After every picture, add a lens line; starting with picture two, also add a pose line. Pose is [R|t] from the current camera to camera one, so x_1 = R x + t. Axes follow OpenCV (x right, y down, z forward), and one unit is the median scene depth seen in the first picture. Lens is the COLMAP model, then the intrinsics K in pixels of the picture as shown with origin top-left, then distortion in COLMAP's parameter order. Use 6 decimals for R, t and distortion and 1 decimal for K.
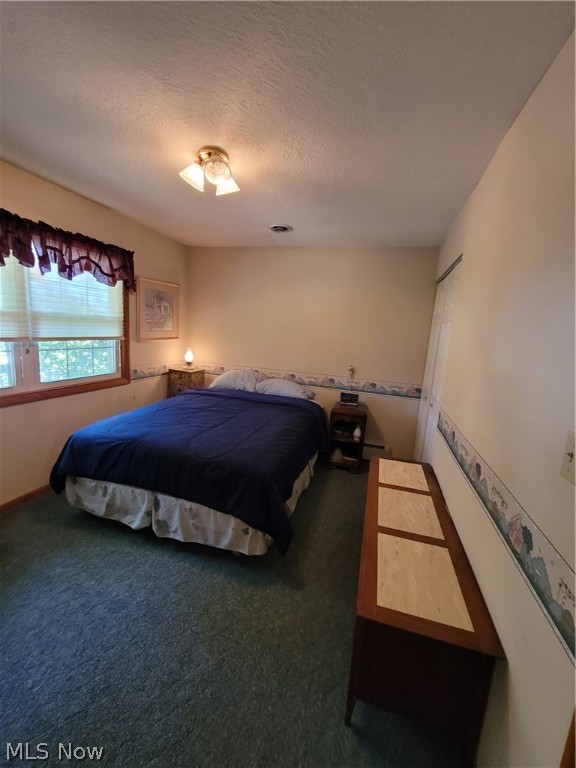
lens RADIAL K [[313.9, 0, 287.6], [0, 313.9, 382.9], [0, 0, 1]] dist [0.000581, -0.000563]
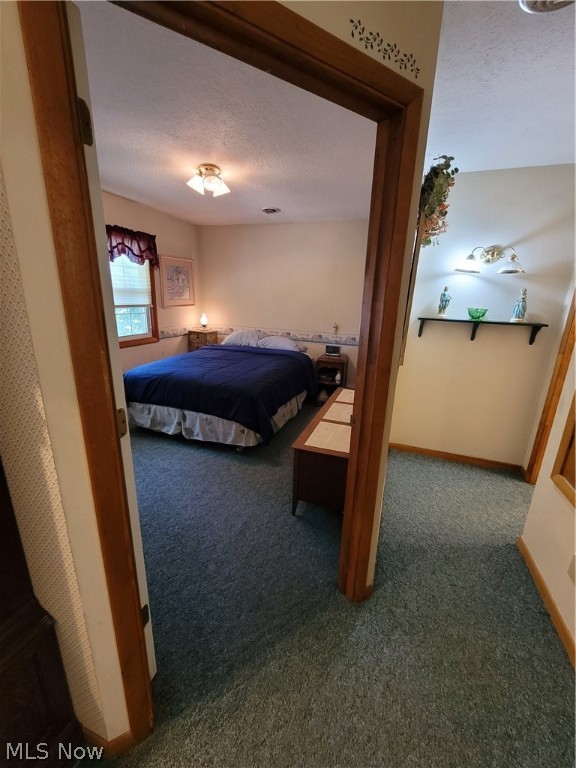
lens RADIAL K [[313.9, 0, 288.6], [0, 313.9, 383.4], [0, 0, 1]] dist [0.000581, -0.000563]
pose [[0.997914, -0.016128, -0.062515, 0.134531], [0.022333, 0.994750, 0.099869, 0.072011], [0.060577, -0.101057, 0.993035, -0.336329]]
